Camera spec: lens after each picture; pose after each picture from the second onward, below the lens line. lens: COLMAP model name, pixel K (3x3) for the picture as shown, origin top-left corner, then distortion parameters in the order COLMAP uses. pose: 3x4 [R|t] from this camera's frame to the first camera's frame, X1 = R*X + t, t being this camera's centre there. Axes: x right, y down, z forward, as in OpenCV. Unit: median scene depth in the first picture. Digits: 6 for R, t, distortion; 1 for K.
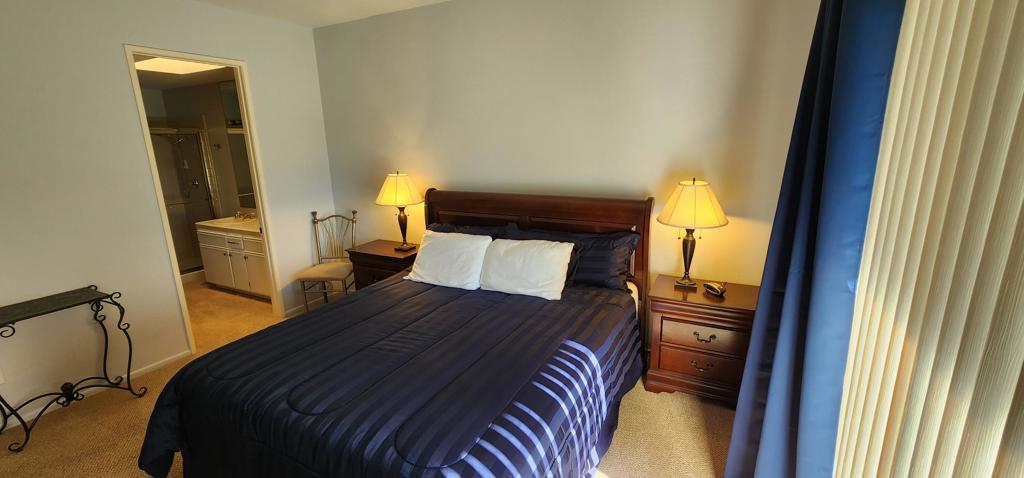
lens RADIAL K [[421.2, 0, 513.4], [0, 421.2, 239.0], [0, 0, 1]] dist [-0.000059, 0.000532]
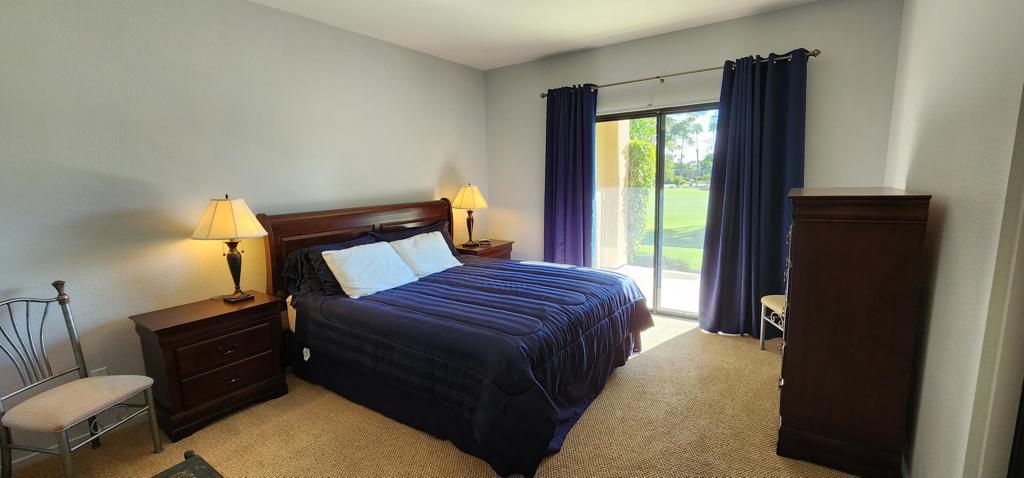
lens RADIAL K [[417.7, 0, 512.0], [0, 417.7, 239.0], [0, 0, 1]] dist [0.001336, 0.000143]
pose [[0.120684, -0.134106, 0.983591, -1.112380], [0.255133, 0.961739, 0.099822, -0.036309], [-0.959345, 0.238900, 0.150281, 0.510201]]
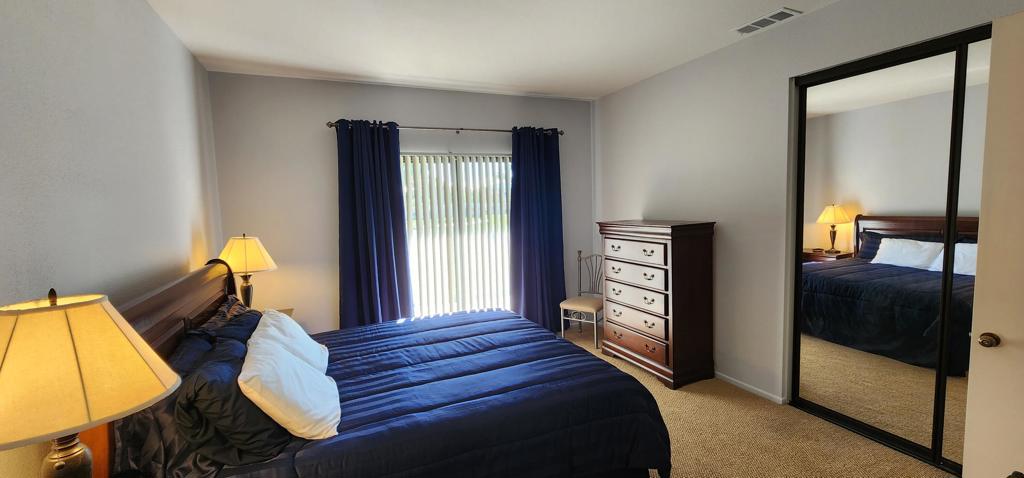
lens RADIAL K [[417.7, 0, 512.0], [0, 417.7, 239.0], [0, 0, 1]] dist [0.001336, 0.000143]
pose [[-0.783614, -0.006306, 0.621216, -0.765771], [0.194223, 0.947338, 0.254613, -0.237403], [-0.590107, 0.320173, -0.741122, 1.203041]]
